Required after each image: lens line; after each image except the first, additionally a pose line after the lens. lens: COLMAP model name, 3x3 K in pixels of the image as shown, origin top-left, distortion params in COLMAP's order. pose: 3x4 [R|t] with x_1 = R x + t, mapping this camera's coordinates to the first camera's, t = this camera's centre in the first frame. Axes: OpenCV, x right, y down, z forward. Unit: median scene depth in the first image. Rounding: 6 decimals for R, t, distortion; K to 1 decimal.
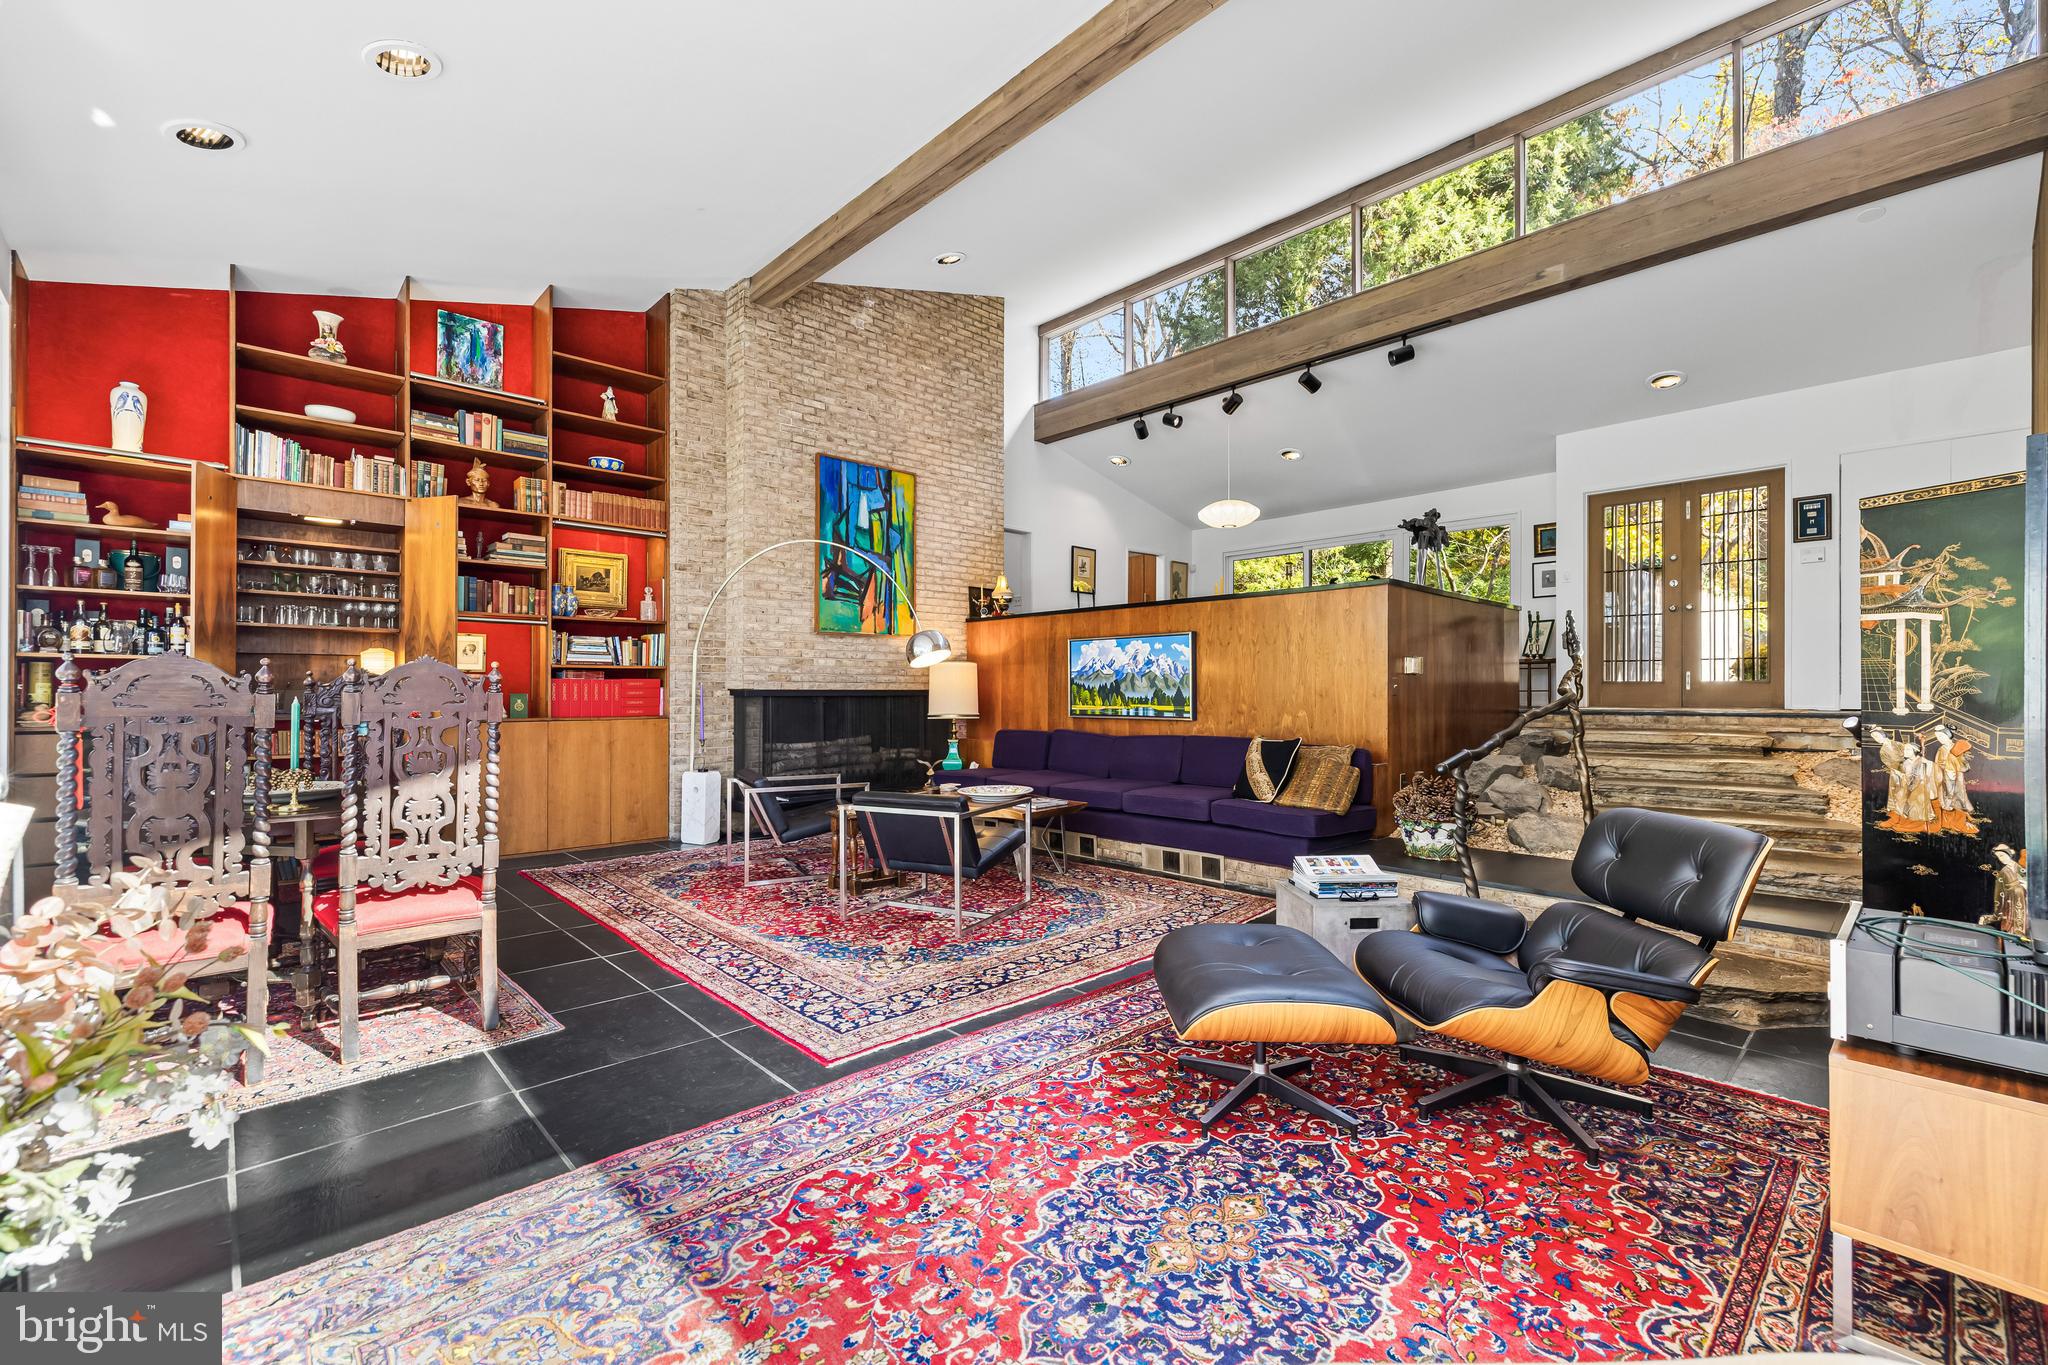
lens RADIAL K [[867.8, 0, 1023.7], [0, 867.8, 692.1], [0, 0, 1]] dist [0.004134, 0.000146]
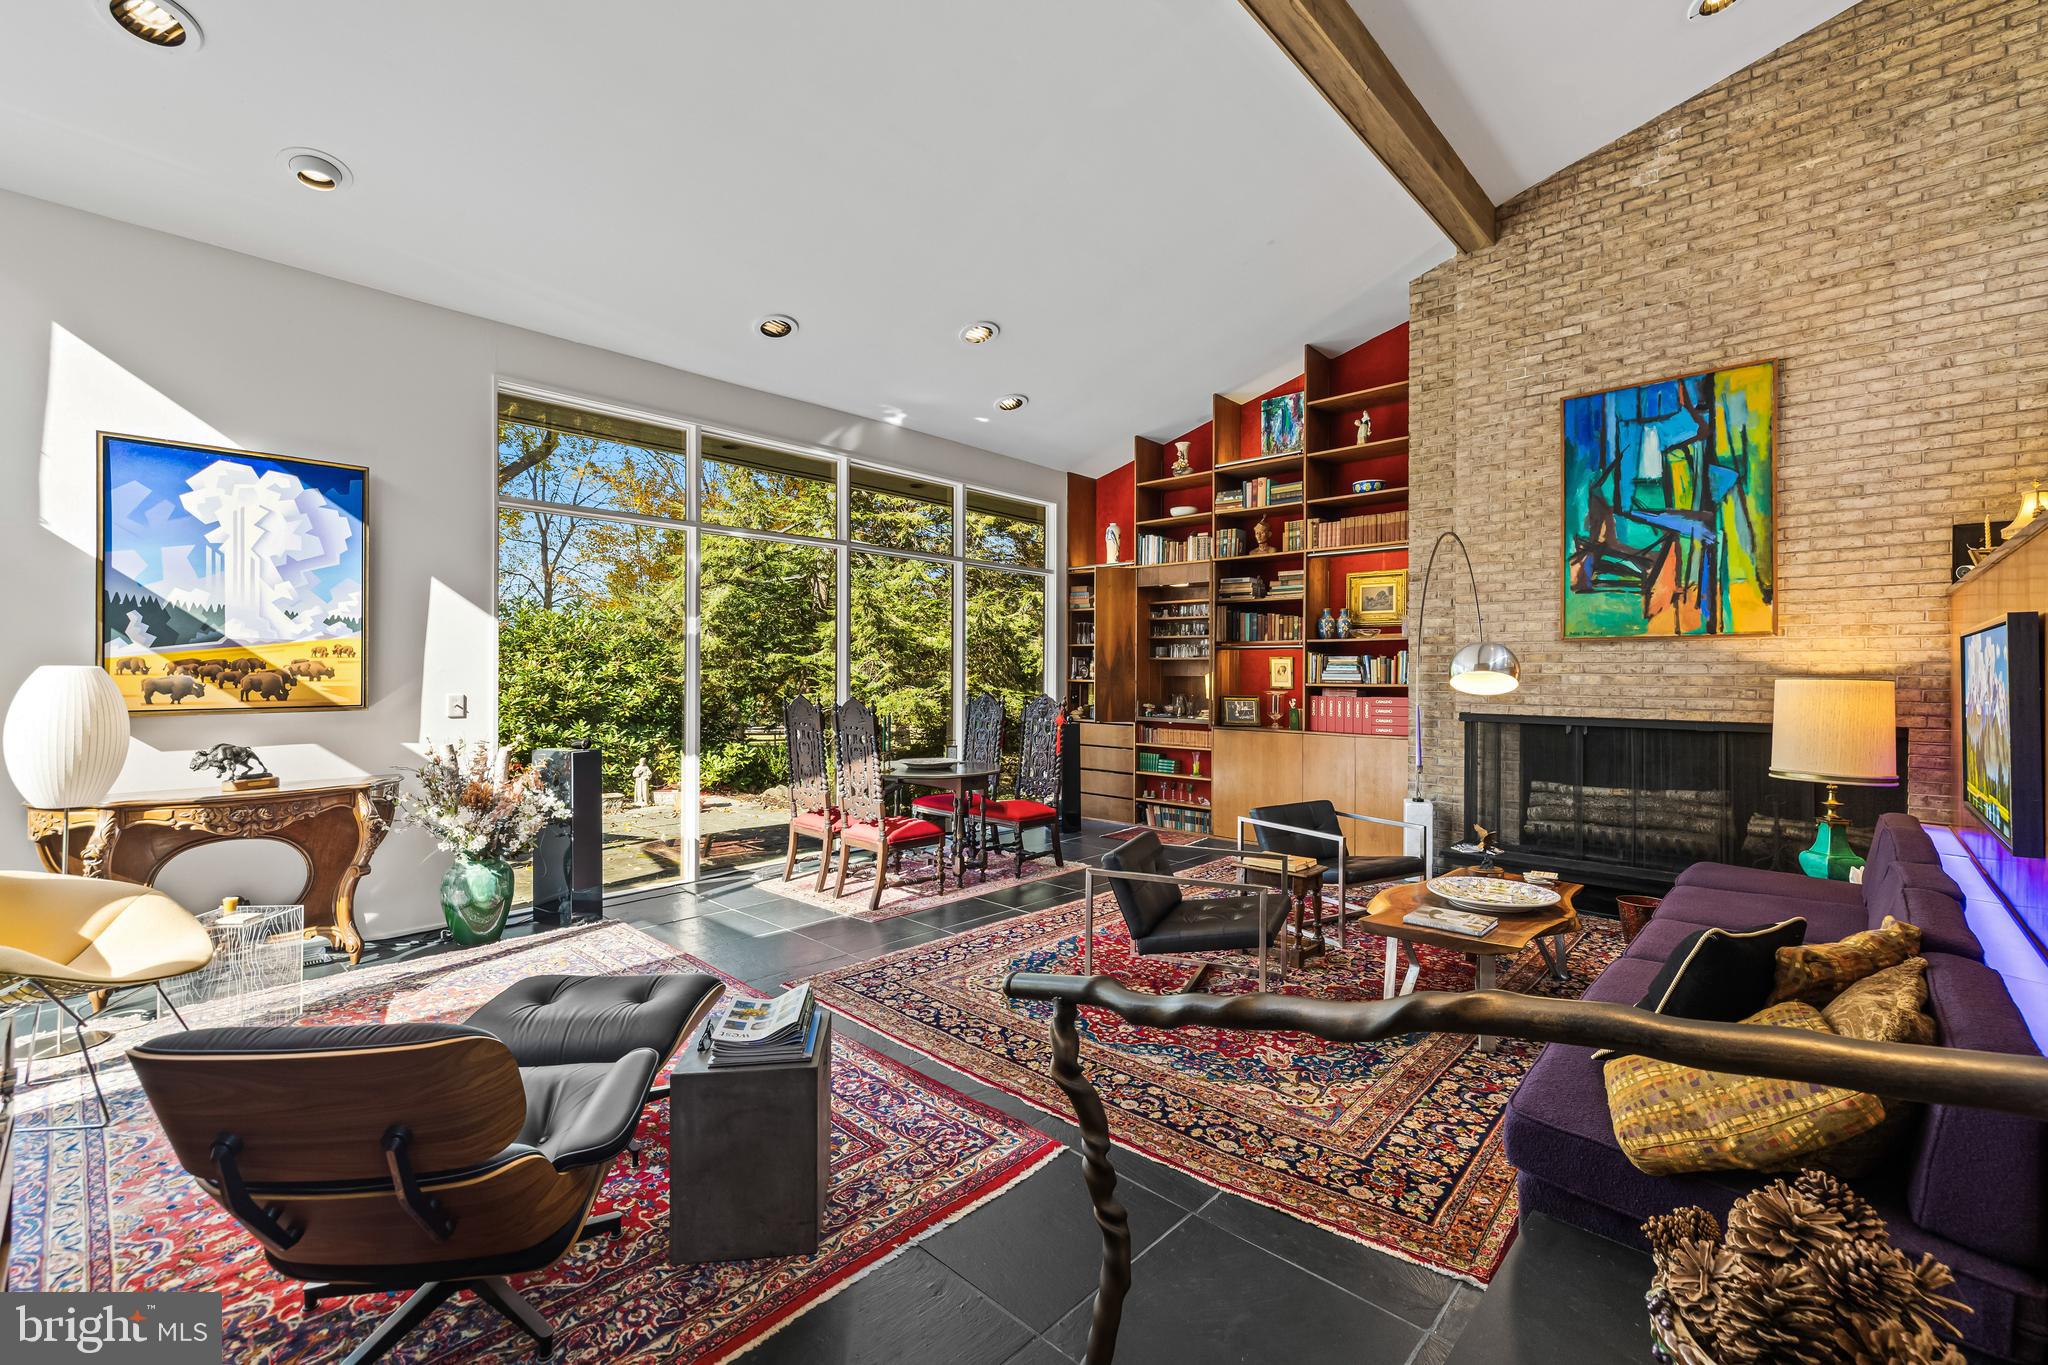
lens RADIAL K [[867.8, 0, 1023.5], [0, 867.8, 664.9], [0, 0, 1]] dist [0.004134, 0.000146]
pose [[0.055142, -0.009213, -0.998436, 0.540093], [-0.007548, 0.999925, -0.009644, -0.041421], [0.998450, 0.008068, 0.055068, 0.565760]]
